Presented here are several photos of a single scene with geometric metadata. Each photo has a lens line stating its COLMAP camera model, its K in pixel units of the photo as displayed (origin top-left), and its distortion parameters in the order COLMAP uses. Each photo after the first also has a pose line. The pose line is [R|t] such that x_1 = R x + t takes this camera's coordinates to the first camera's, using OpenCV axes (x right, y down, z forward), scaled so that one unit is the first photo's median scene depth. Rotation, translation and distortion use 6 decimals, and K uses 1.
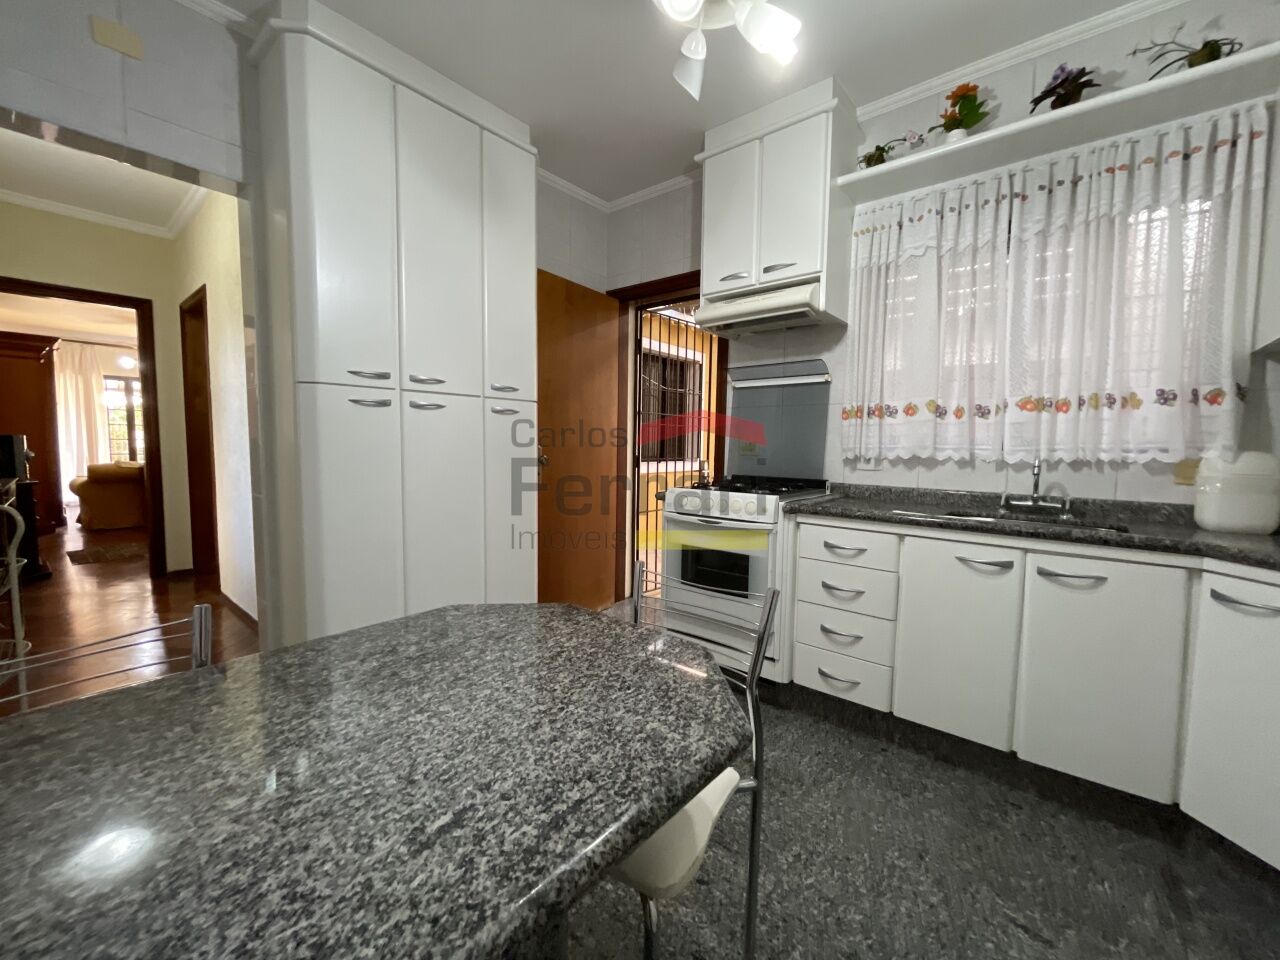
lens RADIAL K [[518.2, 0, 640.0], [0, 518.2, 480.0], [0, 0, 1]] dist [-0.001297, -0.000174]
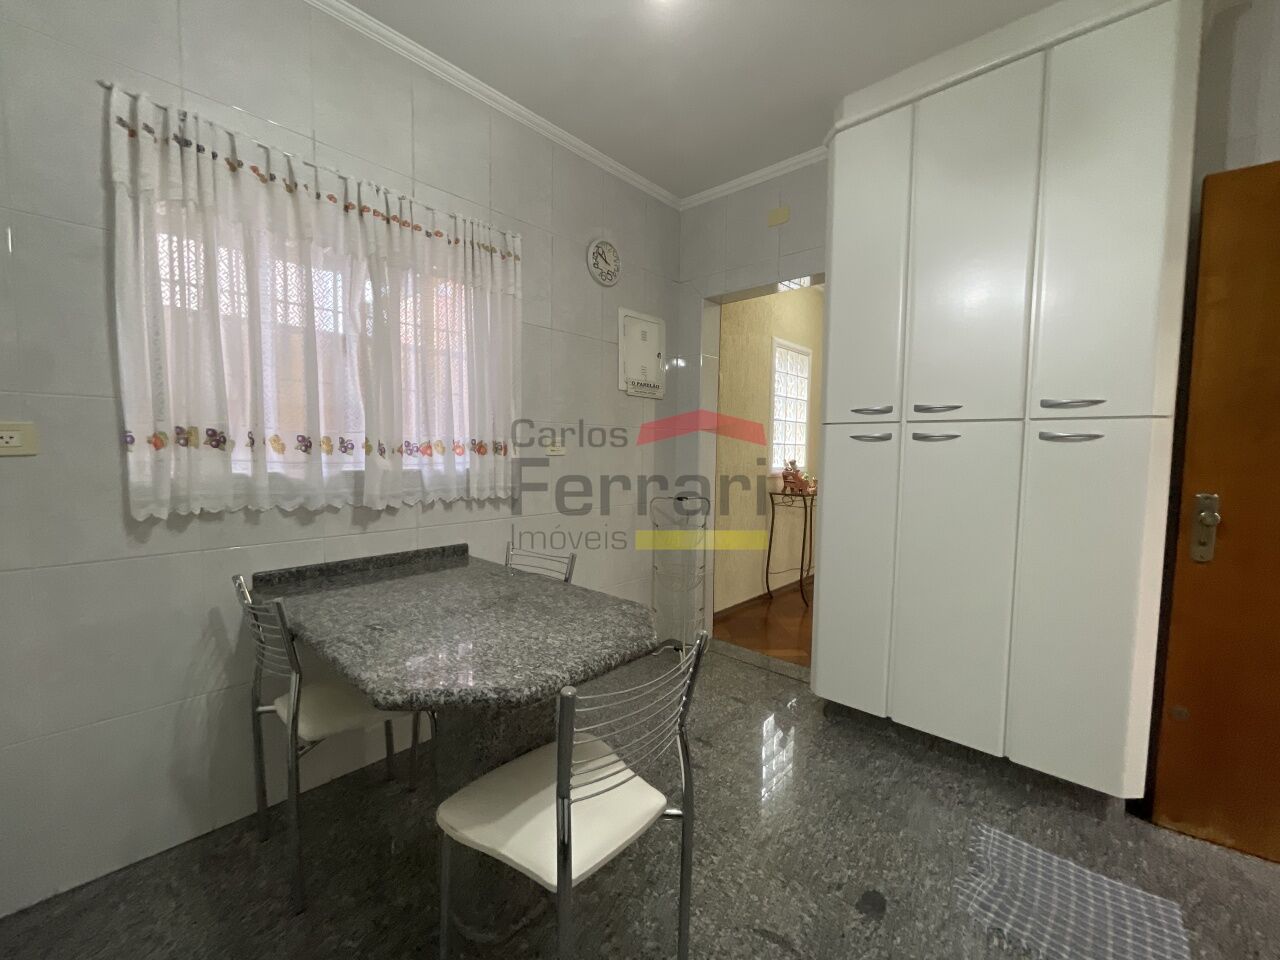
lens RADIAL K [[518.2, 0, 640.0], [0, 518.2, 480.0], [0, 0, 1]] dist [-0.001297, -0.000174]
pose [[-0.034335, 0.046509, -0.998328, 1.151791], [-0.086986, 0.994987, 0.049345, -0.165334], [0.995618, 0.088535, -0.030117, 1.264845]]
